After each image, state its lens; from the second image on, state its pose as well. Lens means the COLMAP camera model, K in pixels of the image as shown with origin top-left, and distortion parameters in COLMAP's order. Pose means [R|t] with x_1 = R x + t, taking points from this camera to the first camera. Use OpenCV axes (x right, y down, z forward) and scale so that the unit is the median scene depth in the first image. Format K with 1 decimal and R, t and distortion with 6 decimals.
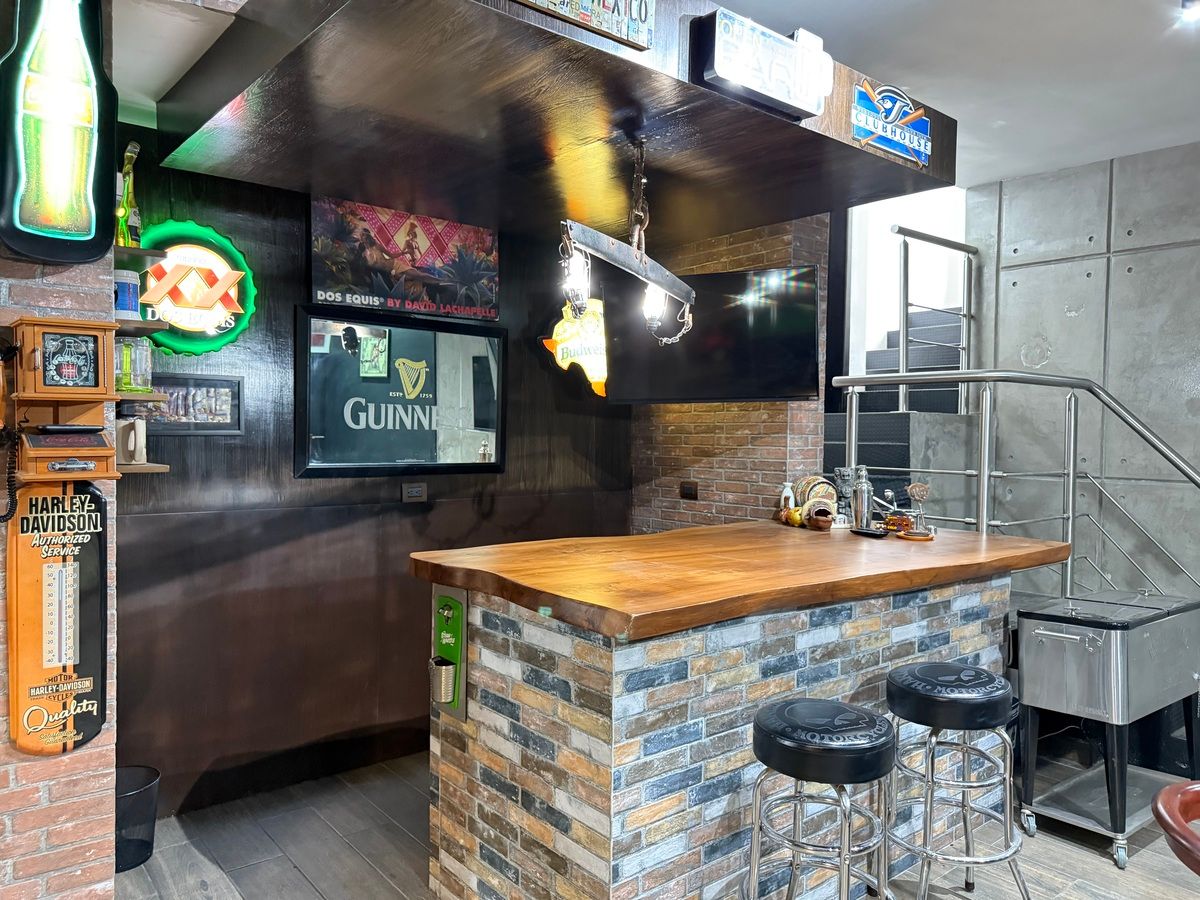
lens RADIAL K [[848.3, 0, 604.2], [0, 848.3, 456.0], [0, 0, 1]] dist [0.025282, -0.048513]
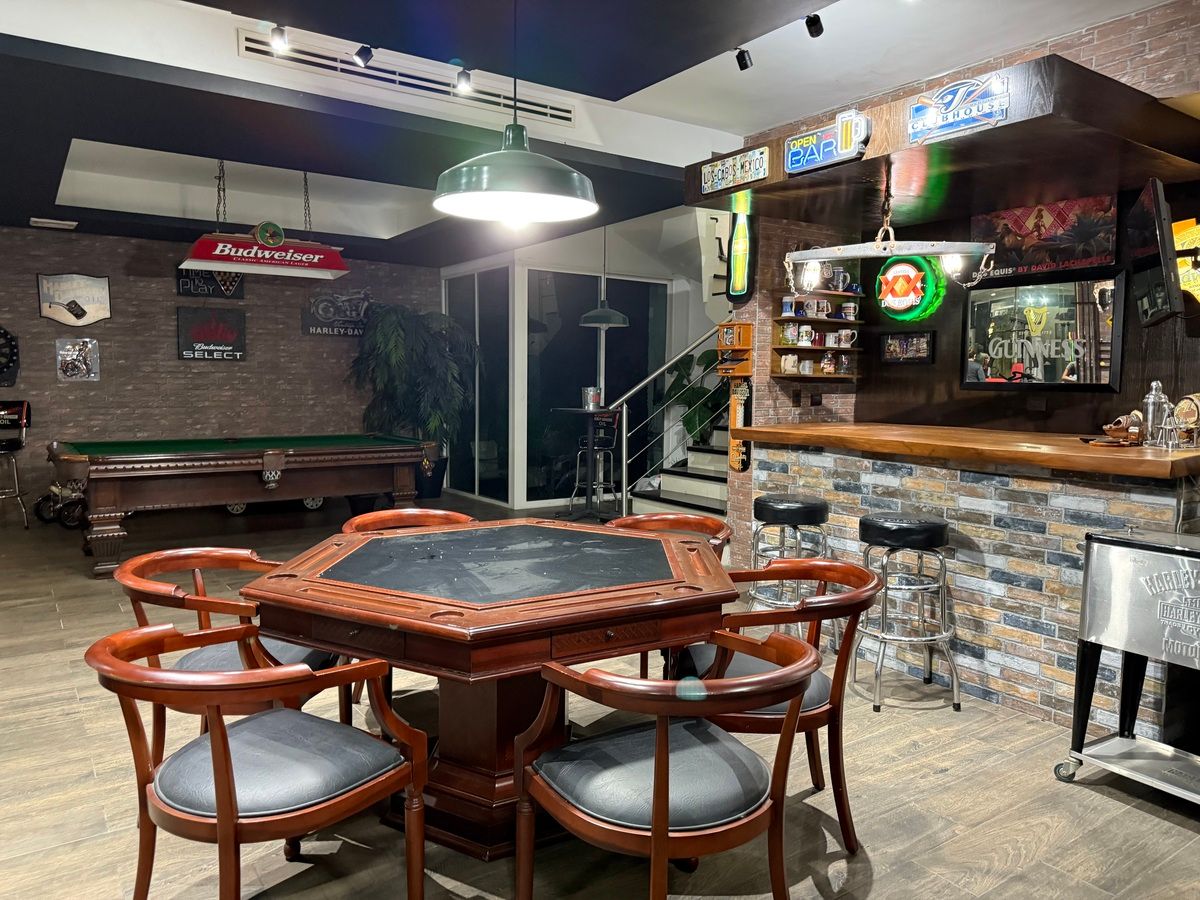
lens RADIAL K [[848.3, 0, 626.9], [0, 848.3, 453.4], [0, 0, 1]] dist [0.025282, -0.048513]
pose [[-0.056656, 0.075954, -0.995500, 1.559907], [-0.033448, 0.996398, 0.077926, 0.050365], [0.997833, 0.037712, -0.053911, 0.528294]]
